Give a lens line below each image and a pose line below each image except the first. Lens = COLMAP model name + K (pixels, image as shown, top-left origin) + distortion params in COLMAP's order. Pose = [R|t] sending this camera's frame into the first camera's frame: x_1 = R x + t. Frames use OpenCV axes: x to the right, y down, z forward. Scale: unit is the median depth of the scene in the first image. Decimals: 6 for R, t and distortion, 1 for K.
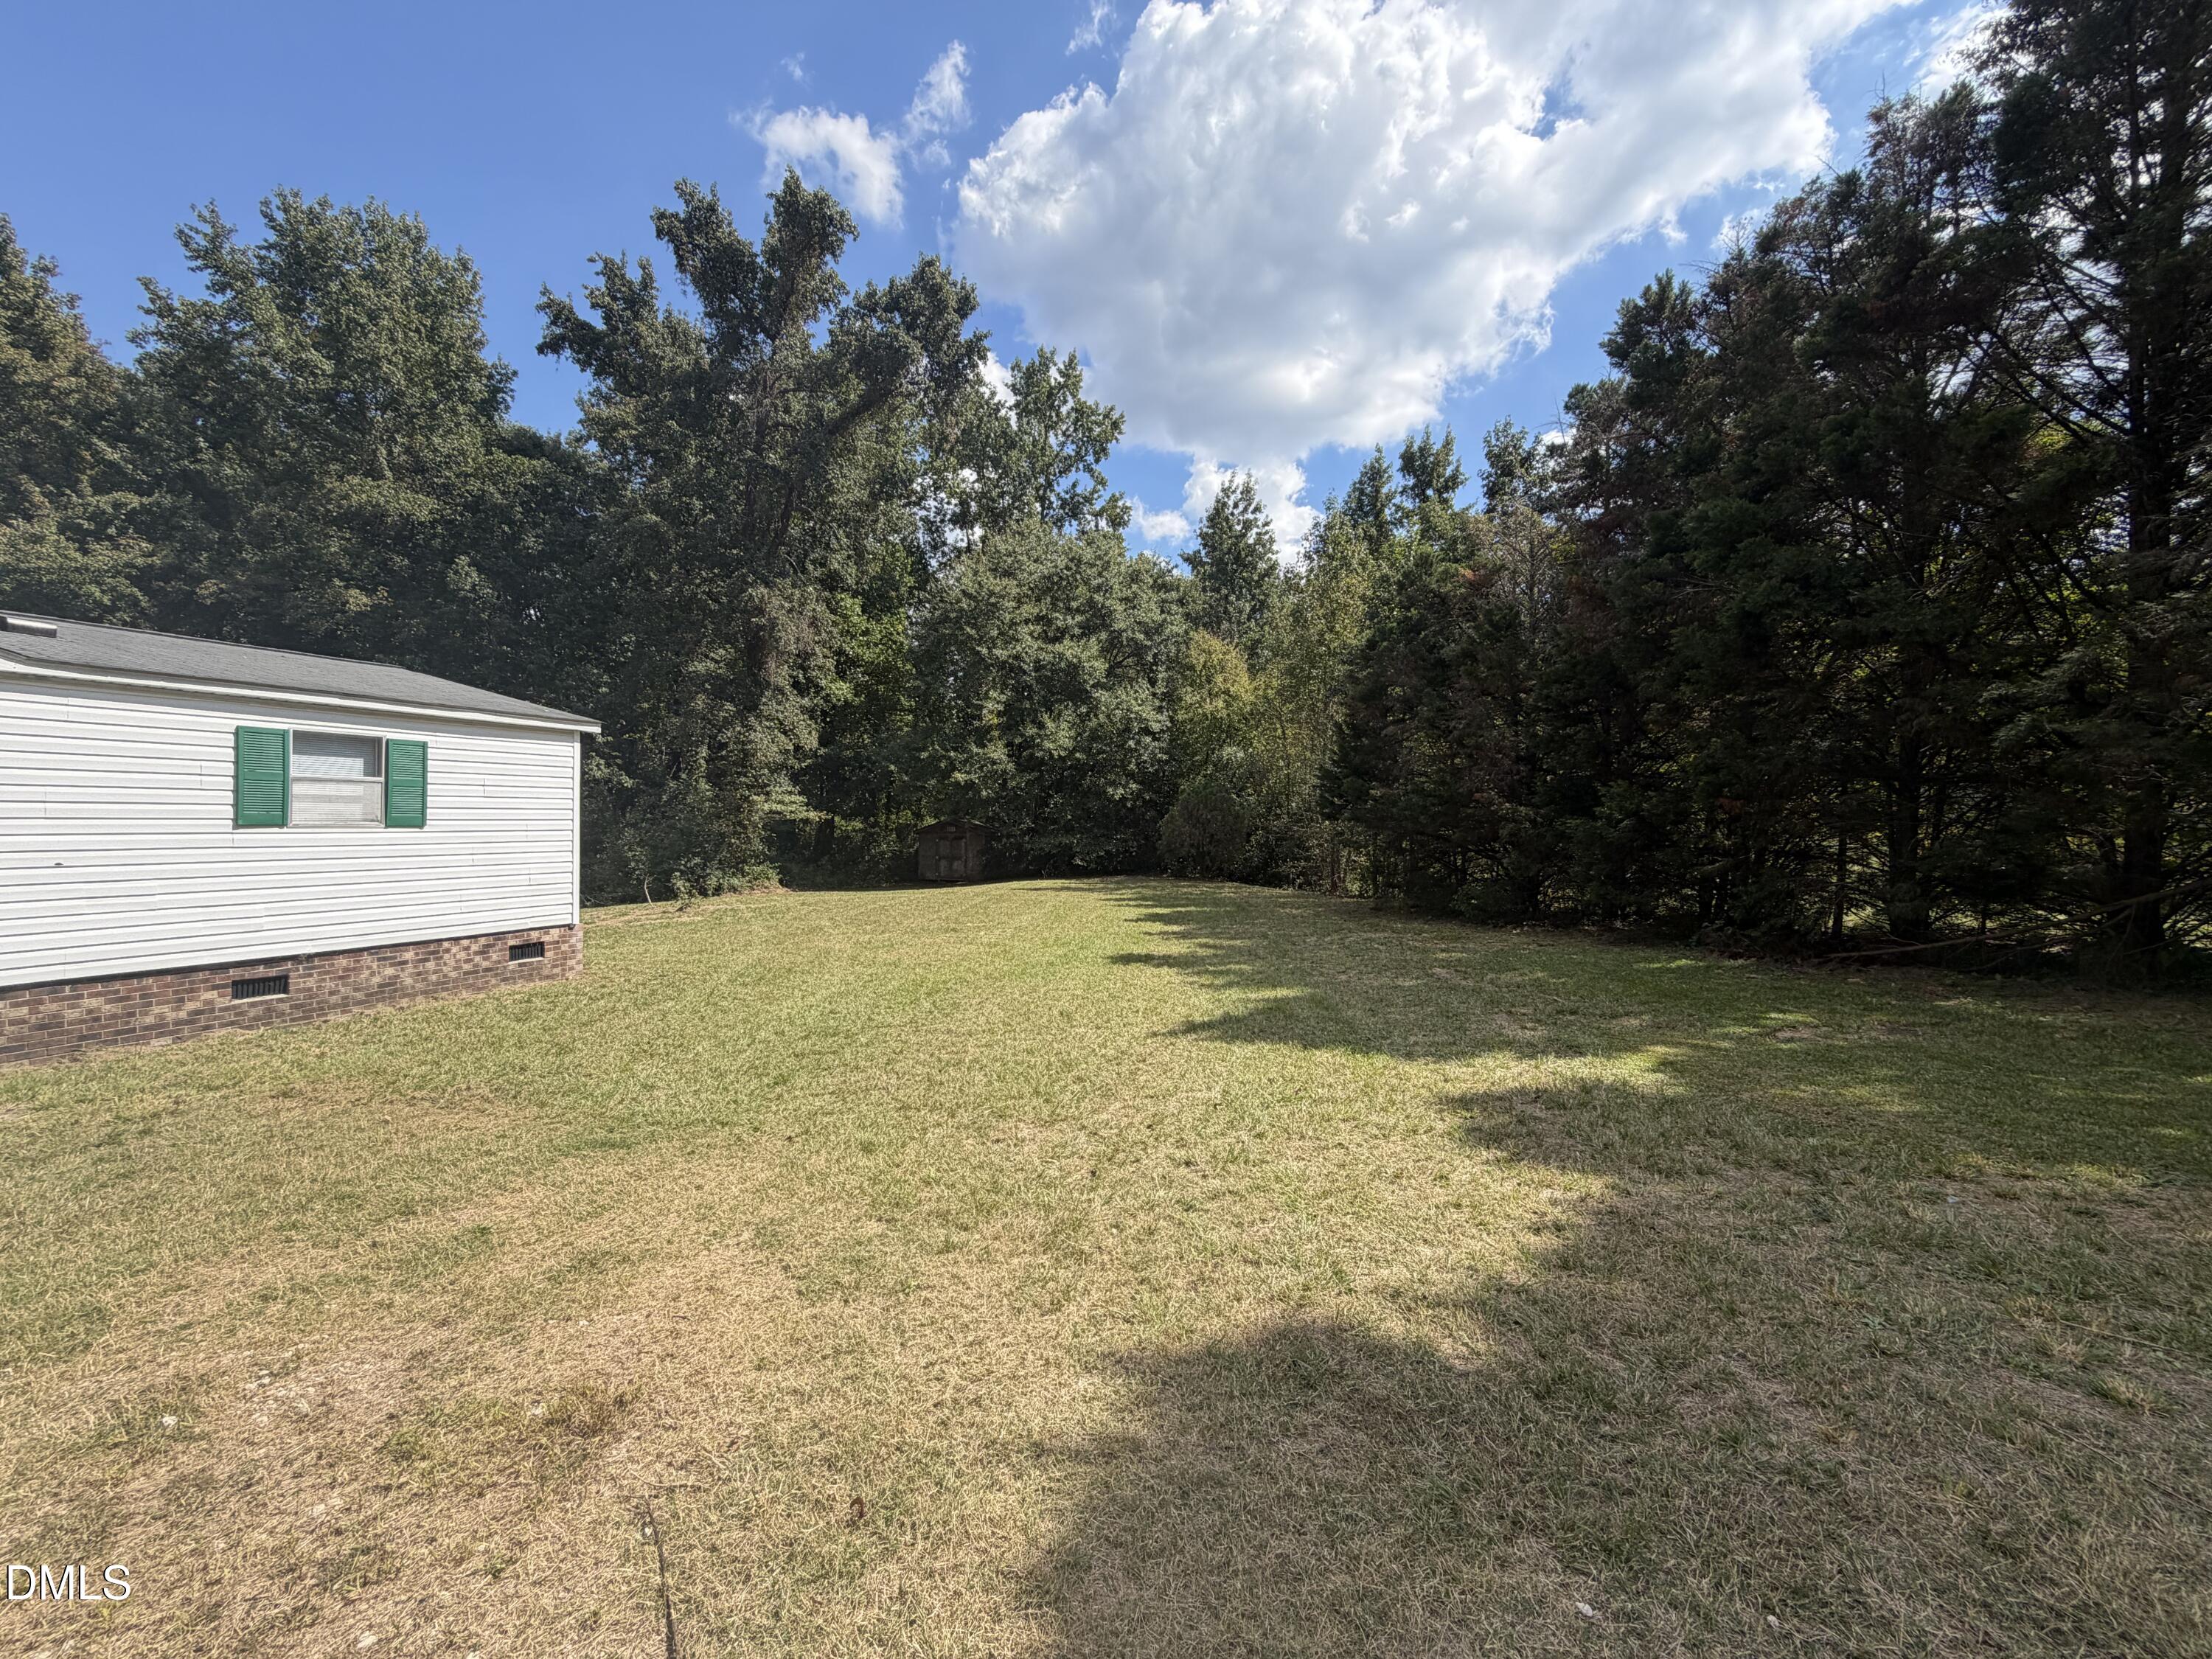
lens RADIAL K [[882.4, 0, 1103.5], [0, 882.4, 830.4], [0, 0, 1]] dist [-0.000227, 0.000861]
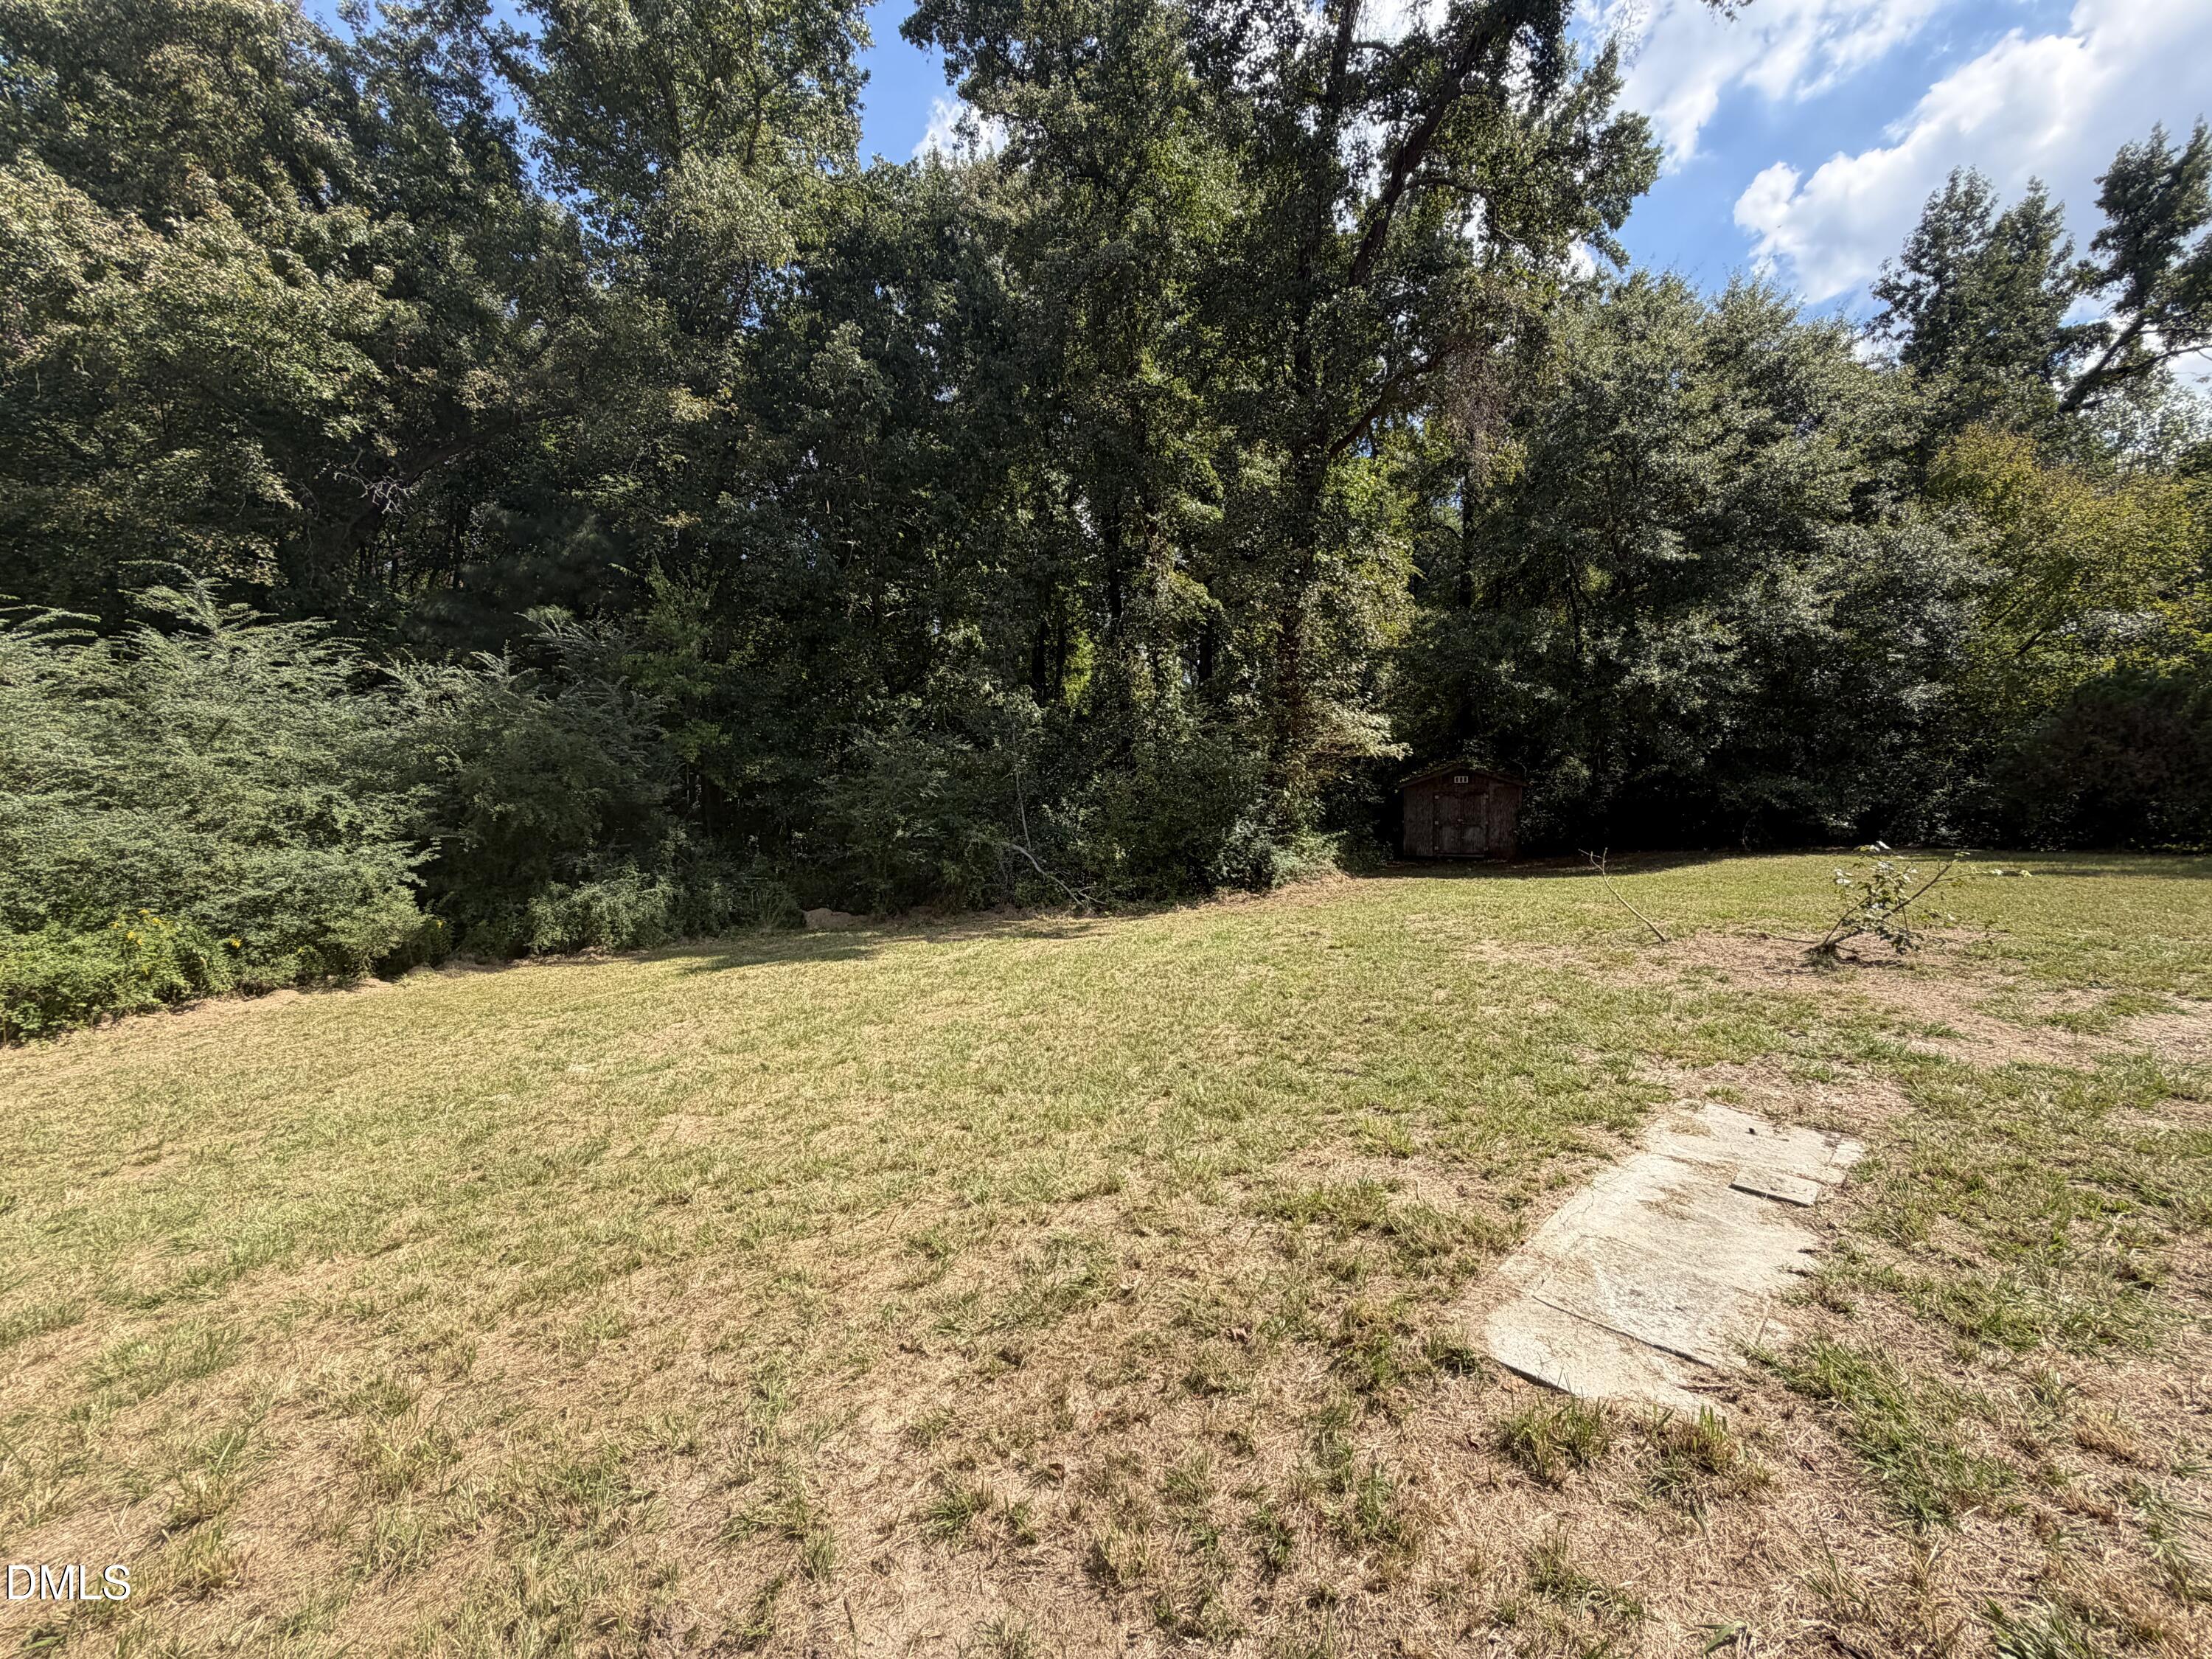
lens RADIAL K [[882.4, 0, 1104.5], [0, 882.4, 836.1], [0, 0, 1]] dist [-0.000227, 0.000861]
pose [[0.988880, -0.009041, -0.148438, -0.440182], [0.014664, 0.999214, 0.036834, 0.017089], [0.147988, -0.038602, 0.988236, 0.400030]]
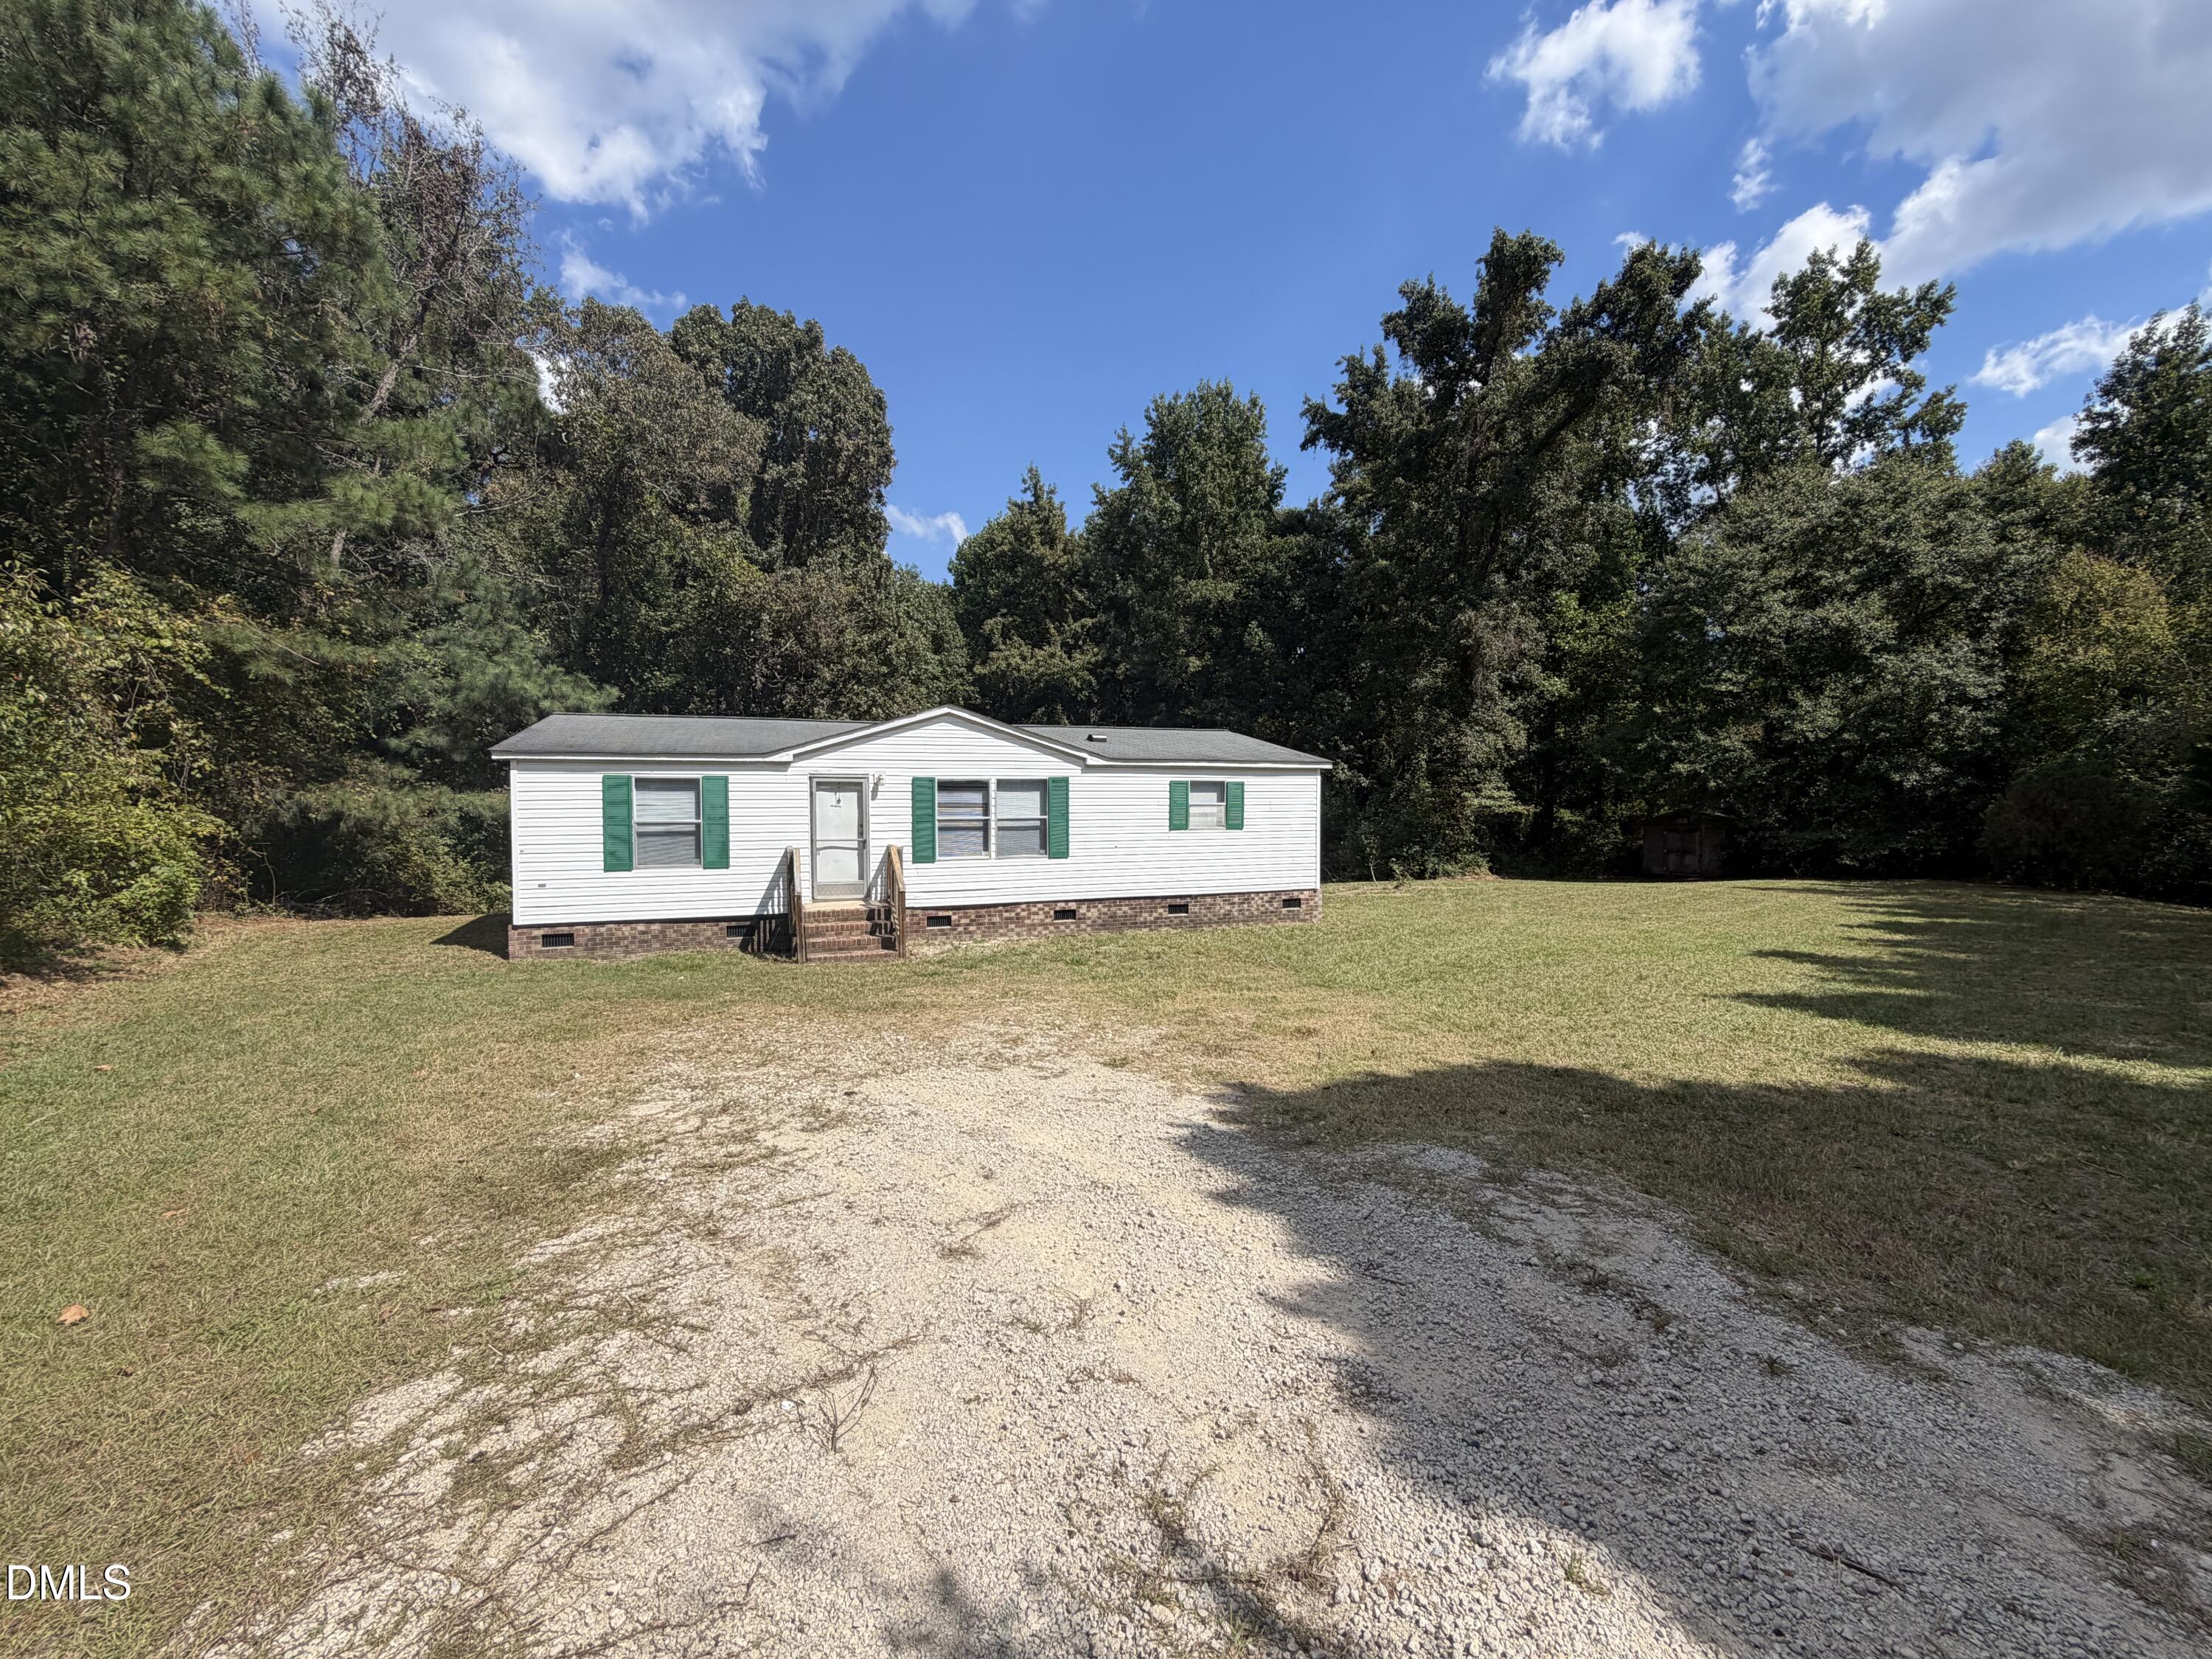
lens RADIAL K [[882.4, 0, 1103.9], [0, 882.4, 825.7], [0, 0, 1]] dist [-0.000227, 0.000861]
pose [[0.703126, 0.005876, -0.711041, 0.078710], [0.000455, 0.999962, 0.008713, -0.006713], [0.711065, -0.006450, 0.703096, -0.118493]]
